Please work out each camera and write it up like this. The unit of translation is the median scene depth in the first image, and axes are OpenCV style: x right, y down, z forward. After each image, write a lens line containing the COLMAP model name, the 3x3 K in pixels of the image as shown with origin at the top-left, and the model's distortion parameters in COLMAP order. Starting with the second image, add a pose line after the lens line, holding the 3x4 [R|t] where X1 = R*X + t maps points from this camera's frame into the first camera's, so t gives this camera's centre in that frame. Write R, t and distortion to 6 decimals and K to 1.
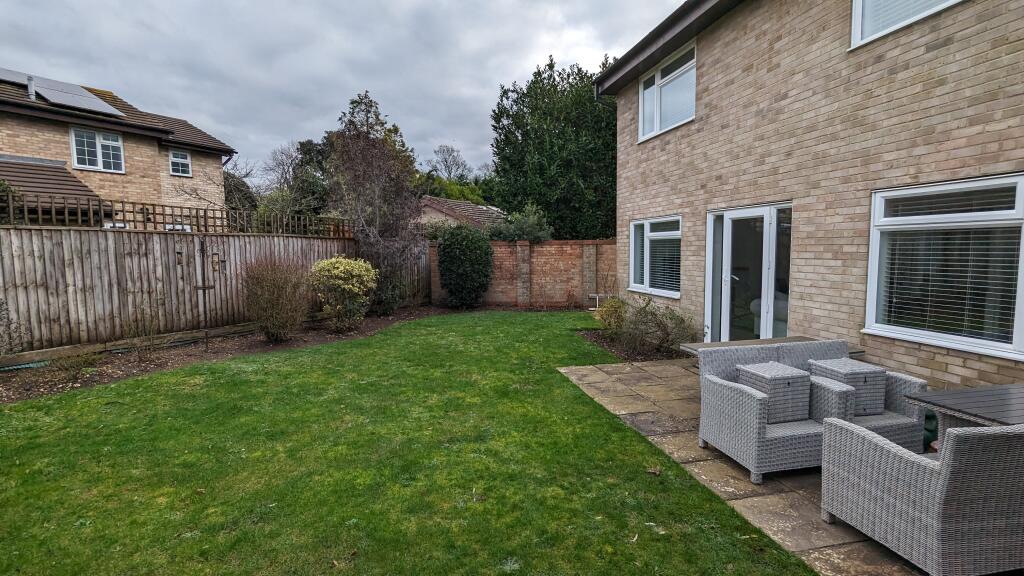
lens RADIAL K [[490.4, 0, 511.8], [0, 490.4, 288.9], [0, 0, 1]] dist [0.000262, -0.000055]
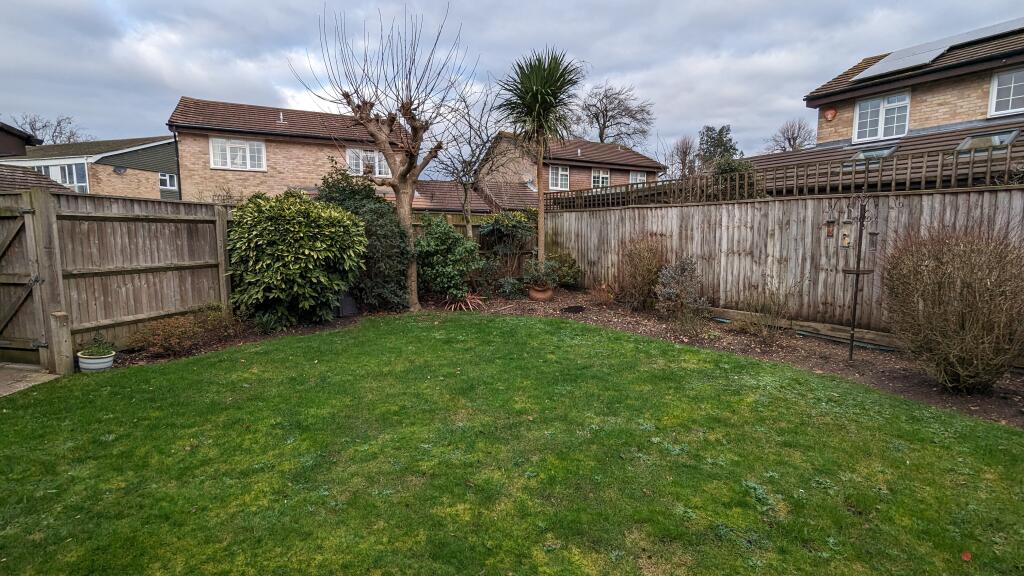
lens RADIAL K [[490.4, 0, 511.2], [0, 490.4, 288.0], [0, 0, 1]] dist [0.000262, -0.000055]
pose [[-0.485227, 0.104655, -0.868103, 0.249564], [-0.060724, 0.986381, 0.152856, -0.063969], [0.872277, 0.126885, -0.472263, 1.021318]]
